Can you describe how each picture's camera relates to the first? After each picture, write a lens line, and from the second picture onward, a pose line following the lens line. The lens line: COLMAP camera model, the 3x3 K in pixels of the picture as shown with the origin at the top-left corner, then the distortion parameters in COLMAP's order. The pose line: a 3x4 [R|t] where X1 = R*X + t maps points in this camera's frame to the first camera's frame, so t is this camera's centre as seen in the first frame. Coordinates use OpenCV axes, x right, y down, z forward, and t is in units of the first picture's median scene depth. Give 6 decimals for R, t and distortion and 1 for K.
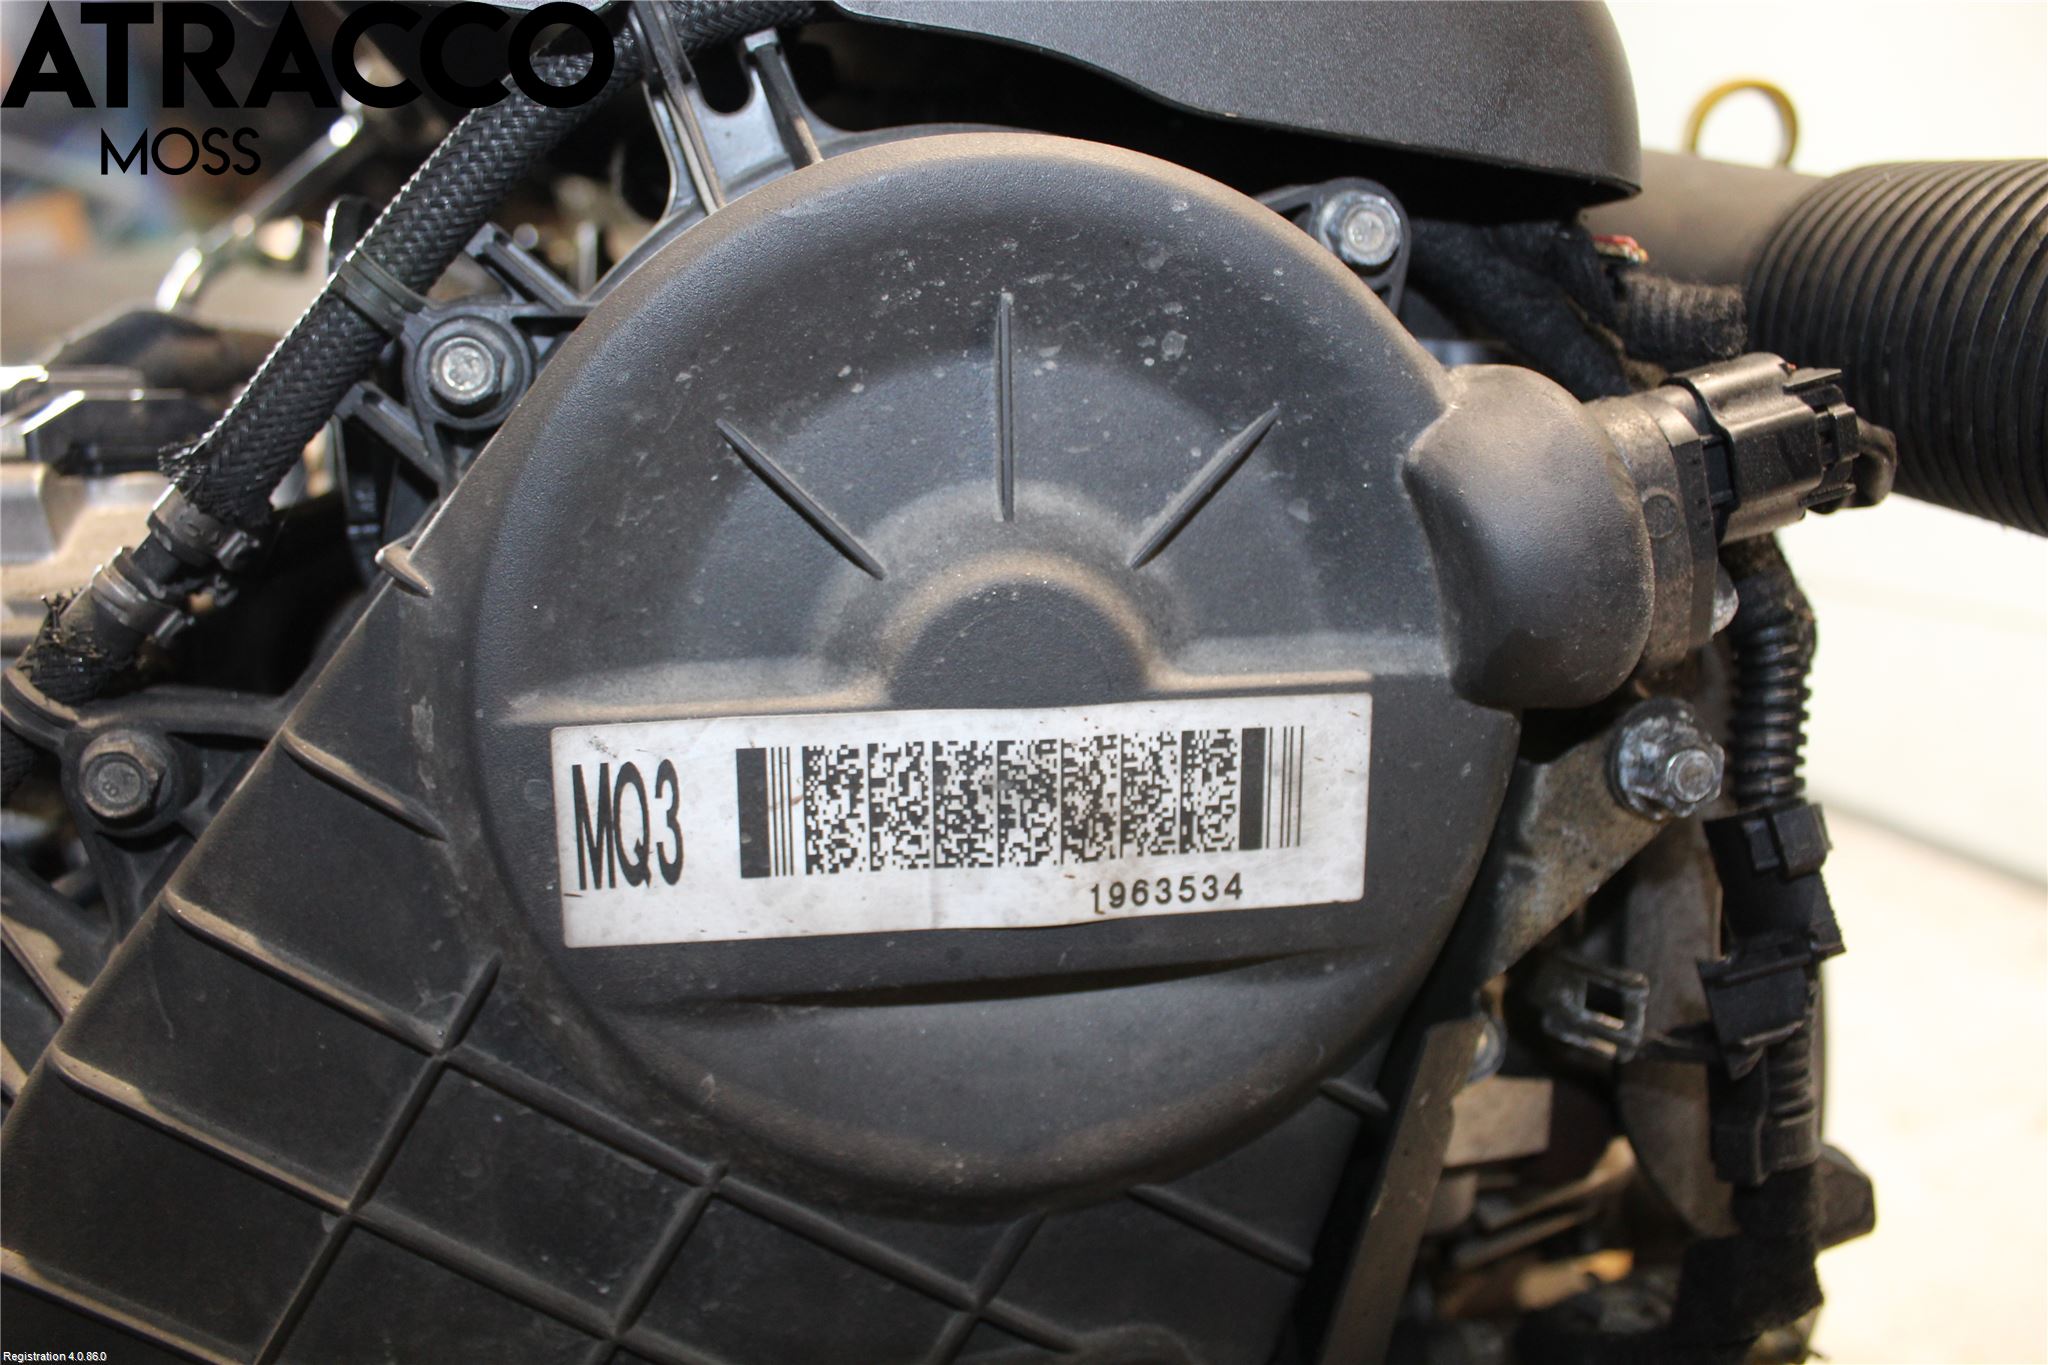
lens RADIAL K [[1654.2, 0, 1007.9], [0, 1654.2, 670.3], [0, 0, 1]] dist [-0.158310, 0.115309]
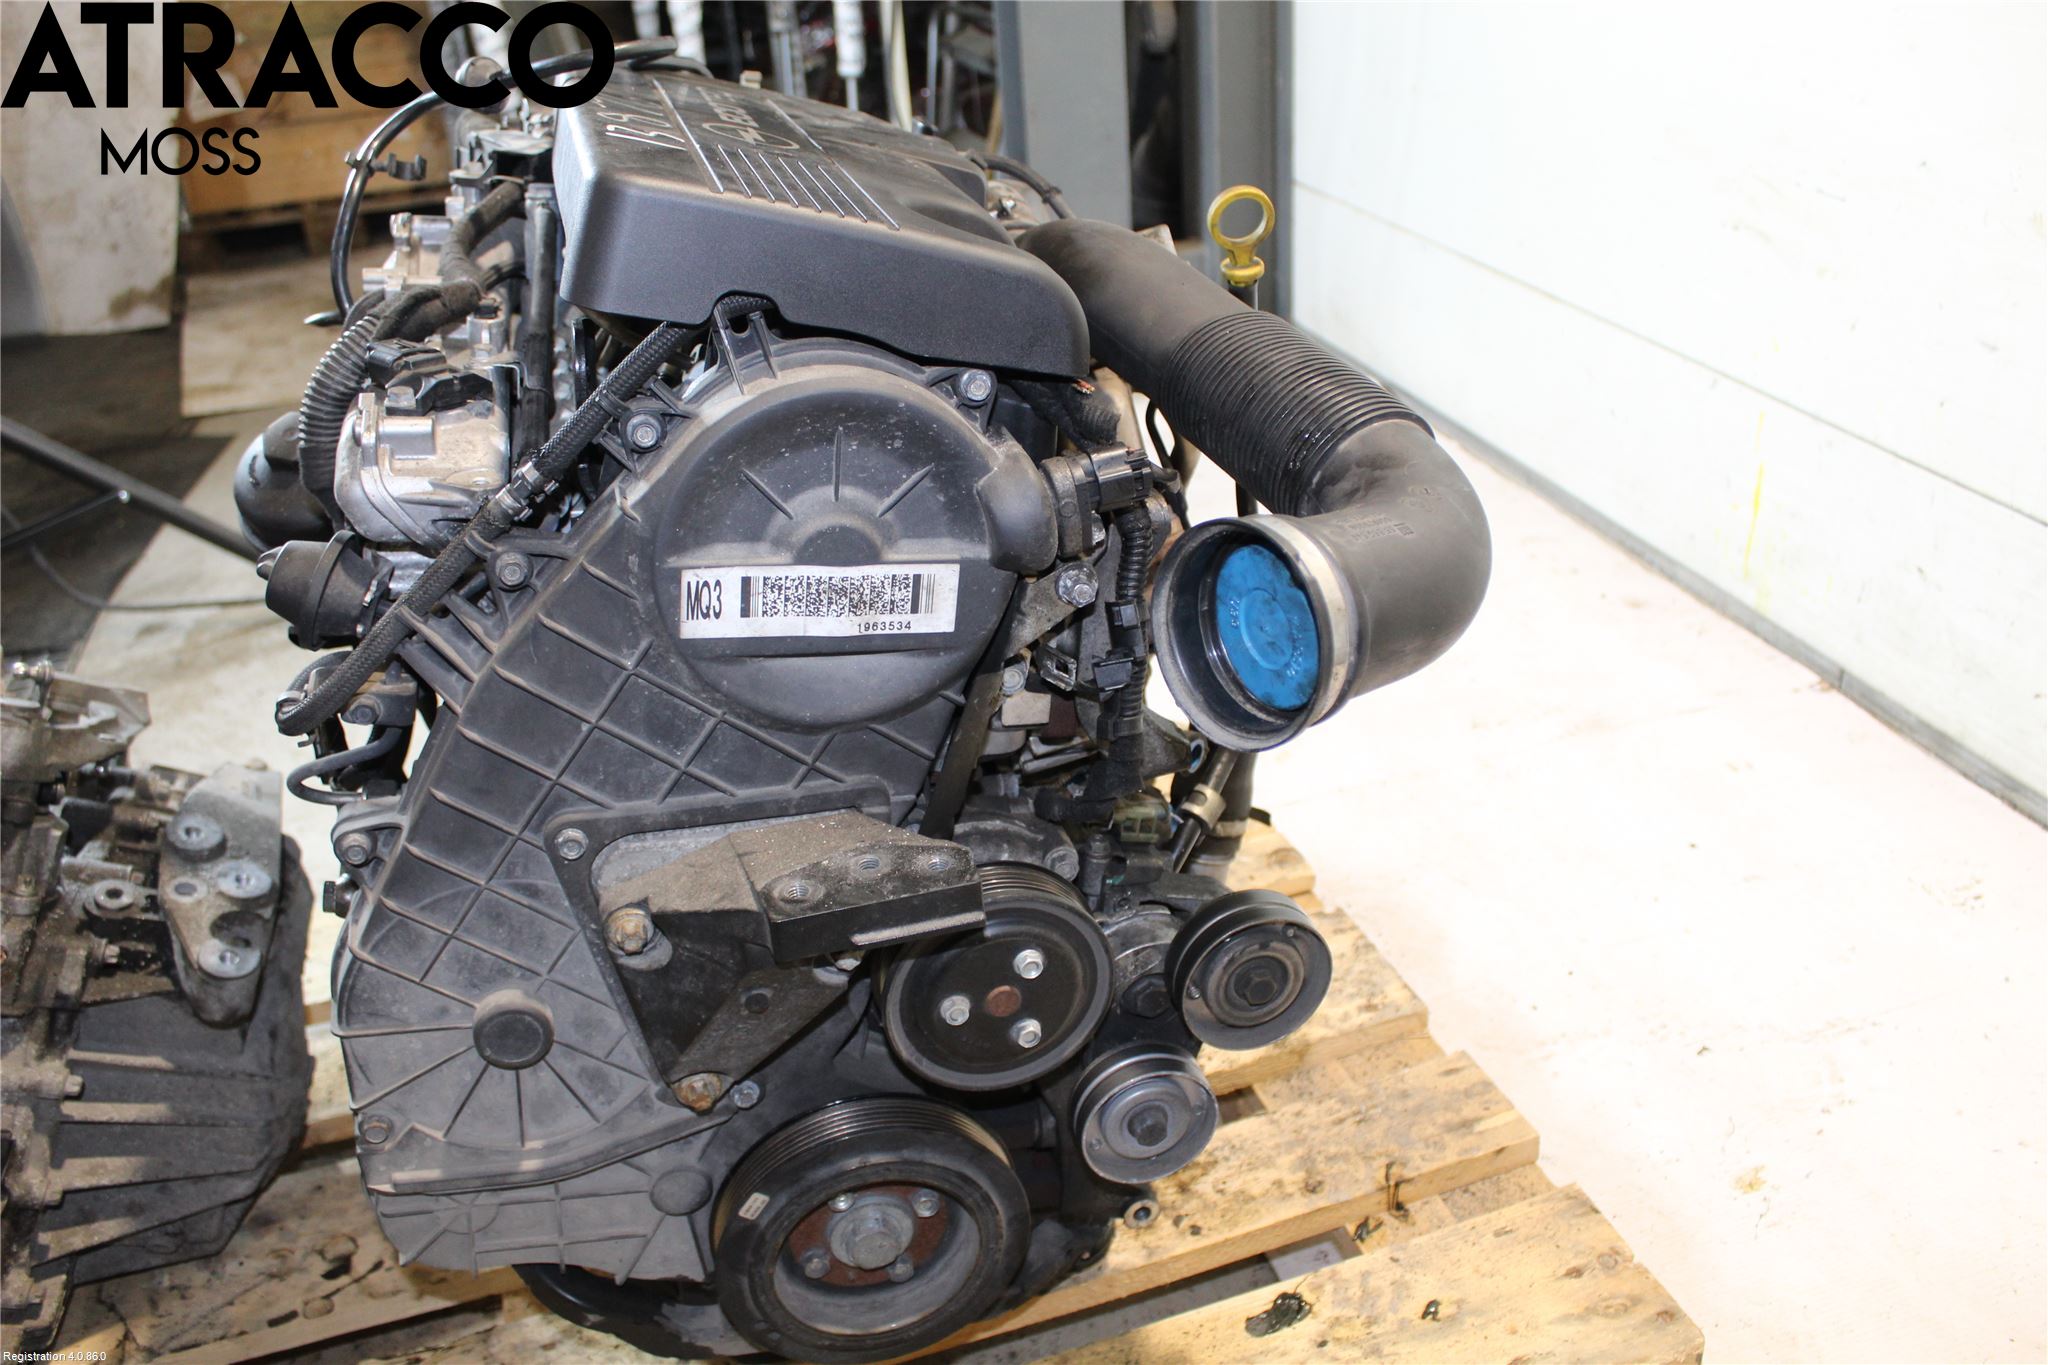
lens RADIAL K [[1654.2, 0, 1029.0], [0, 1654.2, 689.7], [0, 0, 1]] dist [-0.158310, 0.115309]
pose [[0.990334, 0.050087, 0.129344, -0.022449], [-0.083707, 0.959385, 0.269396, -0.571507], [-0.110597, -0.277619, 0.954304, -1.861864]]
